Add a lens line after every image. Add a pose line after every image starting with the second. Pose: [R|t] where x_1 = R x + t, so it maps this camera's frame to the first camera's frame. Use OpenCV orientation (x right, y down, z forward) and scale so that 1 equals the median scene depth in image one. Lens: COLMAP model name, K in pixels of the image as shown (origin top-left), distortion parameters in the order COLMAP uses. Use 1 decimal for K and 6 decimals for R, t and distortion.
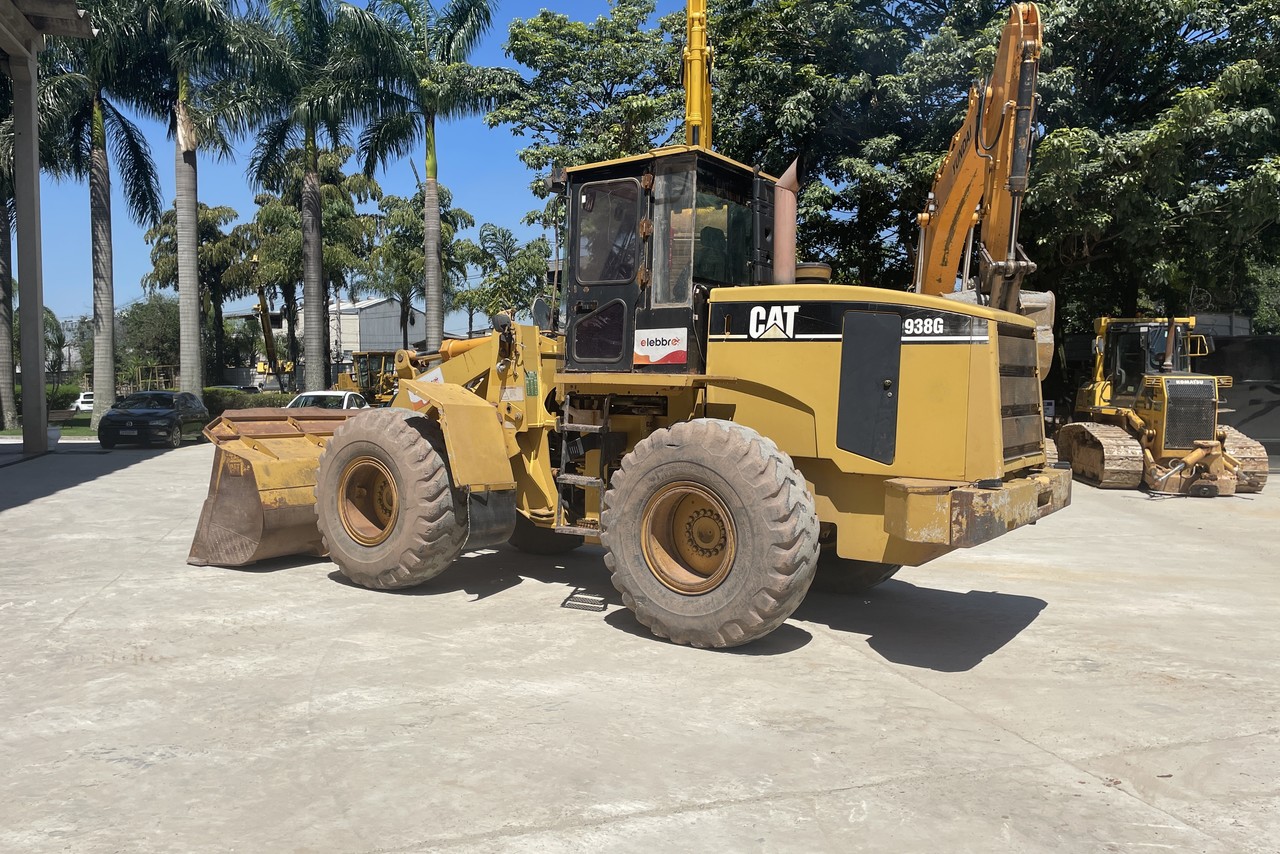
lens RADIAL K [[973.4, 0, 664.8], [0, 973.4, 434.3], [0, 0, 1]] dist [0.063849, -0.080478]
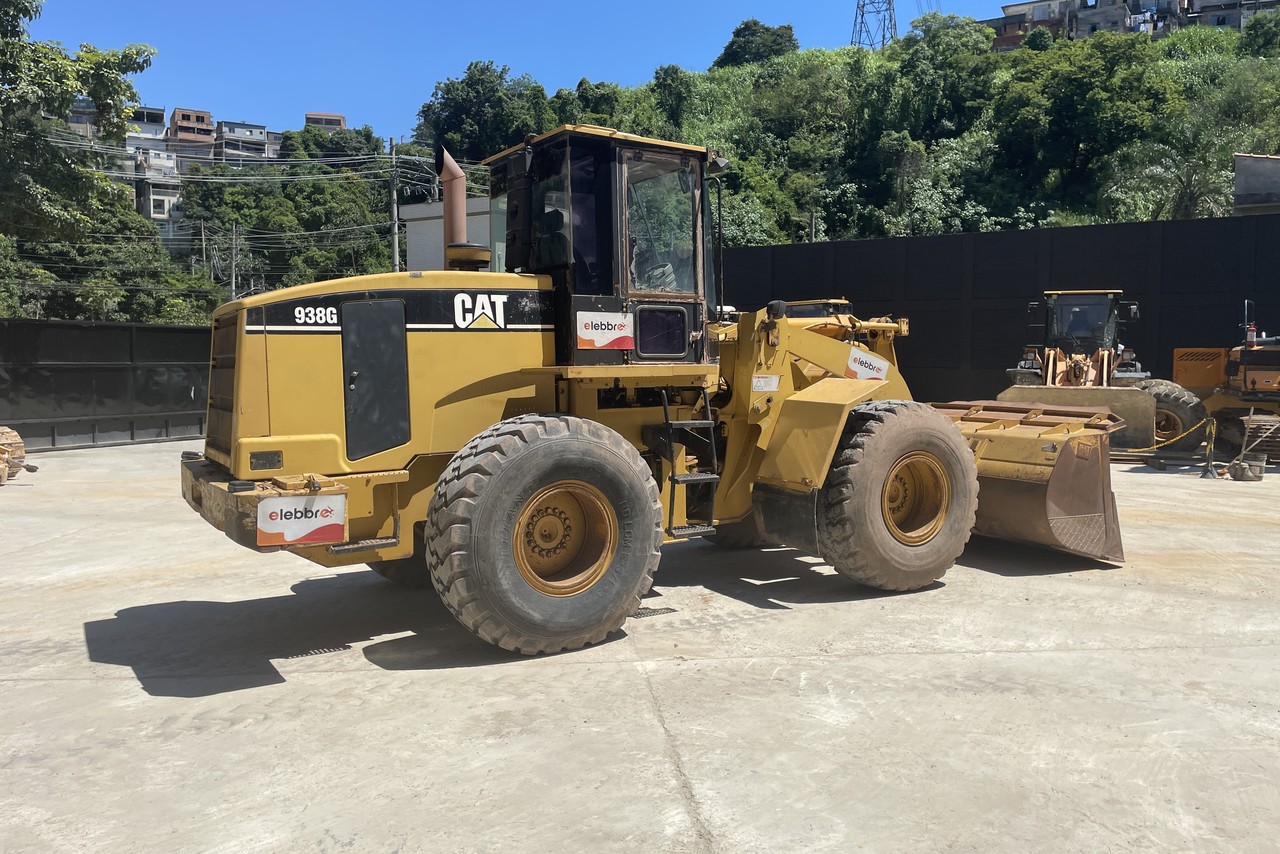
lens RADIAL K [[973.4, 0, 642.7], [0, 973.4, 425.9], [0, 0, 1]] dist [0.063849, -0.080478]
pose [[0.188487, -0.059748, 0.980256, -0.561899], [0.045809, 0.997596, 0.051997, -0.033066], [-0.981007, 0.035104, 0.190771, 0.483012]]
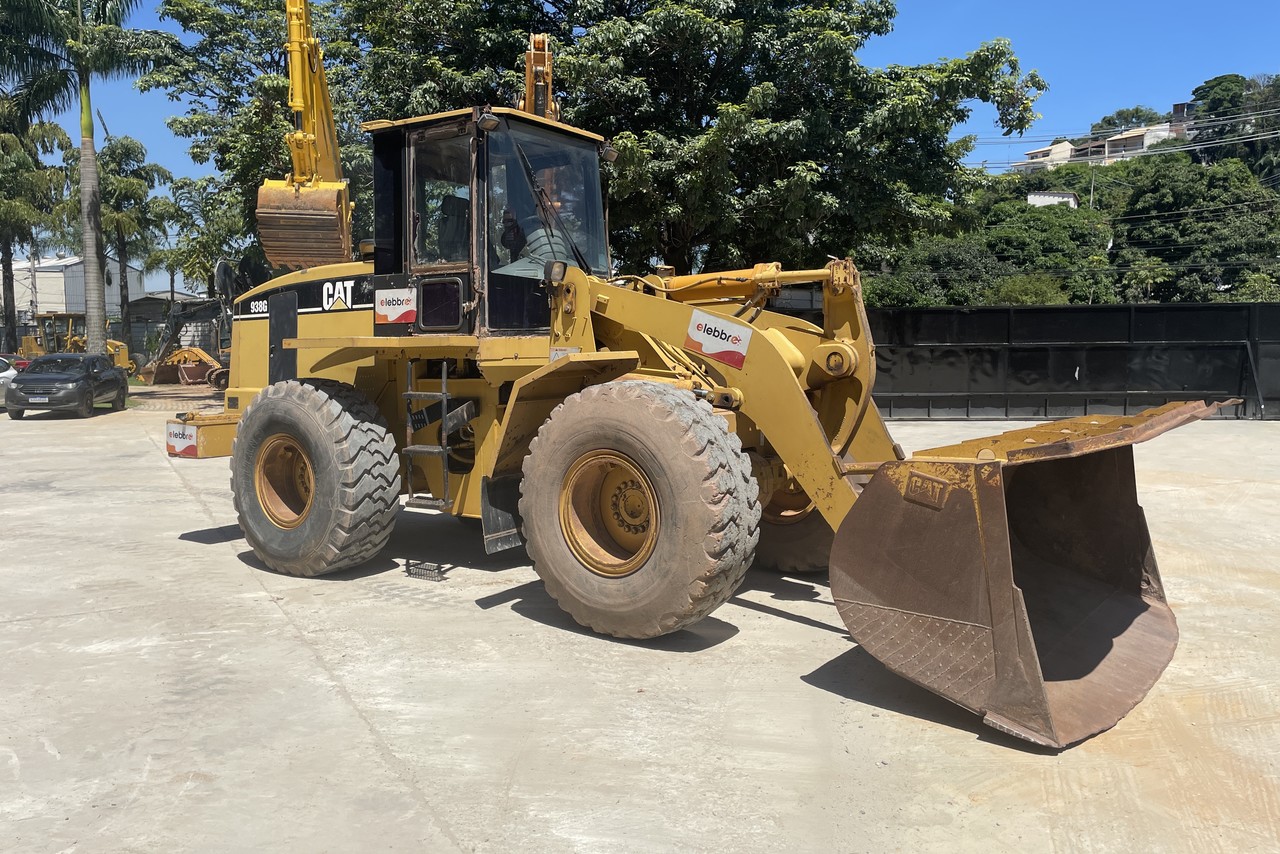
lens RADIAL K [[973.4, 0, 637.2], [0, 973.4, 423.2], [0, 0, 1]] dist [0.063849, -0.080478]
pose [[0.977019, -0.019221, 0.212285, 0.150948], [0.013782, 0.999538, 0.027072, 0.007669], [-0.212708, -0.023524, 0.976833, -0.154603]]
